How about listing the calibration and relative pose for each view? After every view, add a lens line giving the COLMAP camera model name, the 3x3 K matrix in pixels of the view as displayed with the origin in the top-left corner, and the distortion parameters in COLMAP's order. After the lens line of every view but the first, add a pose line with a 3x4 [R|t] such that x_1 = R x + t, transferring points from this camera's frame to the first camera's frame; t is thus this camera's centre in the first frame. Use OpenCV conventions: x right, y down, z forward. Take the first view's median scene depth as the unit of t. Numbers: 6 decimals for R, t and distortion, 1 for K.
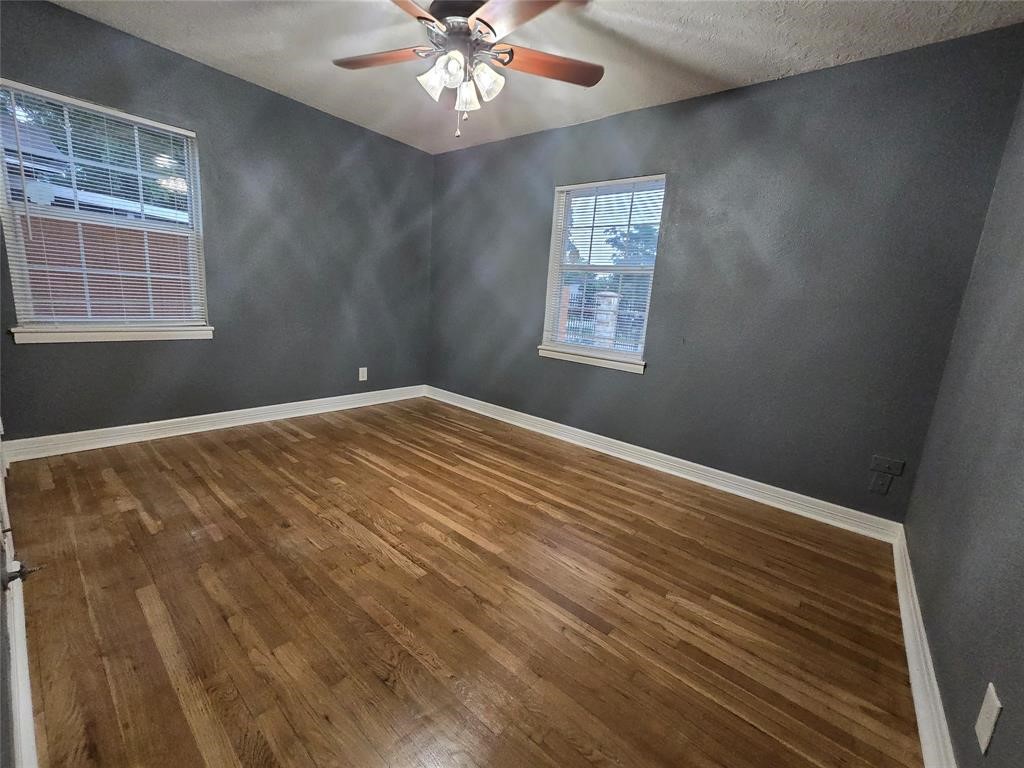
lens RADIAL K [[417.6, 0, 508.8], [0, 417.6, 378.2], [0, 0, 1]] dist [-0.001343, 0.002169]
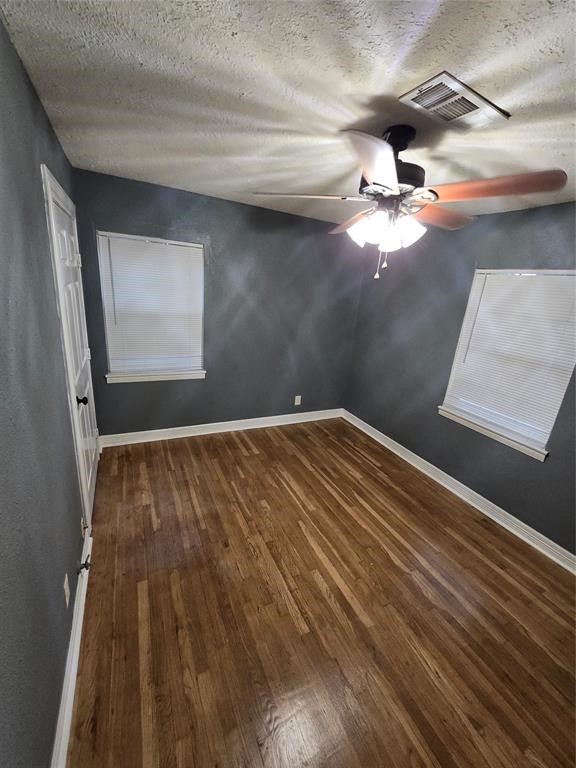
lens RADIAL K [[313.2, 0, 295.5], [0, 313.2, 384.5], [0, 0, 1]] dist [-0.001343, 0.002169]
pose [[0.923637, 0.125452, -0.362155, 0.014802], [-0.097115, 0.990681, 0.095496, -0.262448], [0.370760, -0.053033, 0.927213, 0.079539]]
